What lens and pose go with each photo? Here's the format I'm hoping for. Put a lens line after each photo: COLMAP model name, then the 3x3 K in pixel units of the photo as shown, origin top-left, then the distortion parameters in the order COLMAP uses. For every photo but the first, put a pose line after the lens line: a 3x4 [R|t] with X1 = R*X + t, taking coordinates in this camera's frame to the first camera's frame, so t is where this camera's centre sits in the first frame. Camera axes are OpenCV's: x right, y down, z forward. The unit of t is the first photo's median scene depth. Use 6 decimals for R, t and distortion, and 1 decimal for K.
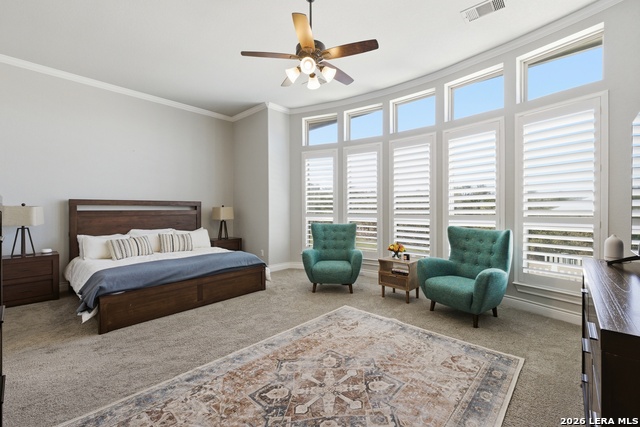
lens RADIAL K [[274.5, 0, 319.0], [0, 274.5, 205.4], [0, 0, 1]] dist [0.002674, 0.000215]
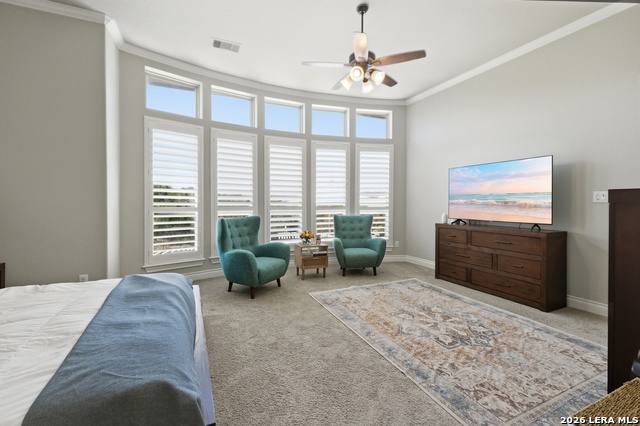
lens RADIAL K [[274.5, 0, 319.0], [0, 274.5, 204.9], [0, 0, 1]] dist [0.002674, 0.000215]
pose [[0.380542, -0.006574, 0.924740, -1.155923], [-0.030043, 0.999359, 0.019468, -0.001741], [-0.924275, -0.035191, 0.380101, 0.747763]]
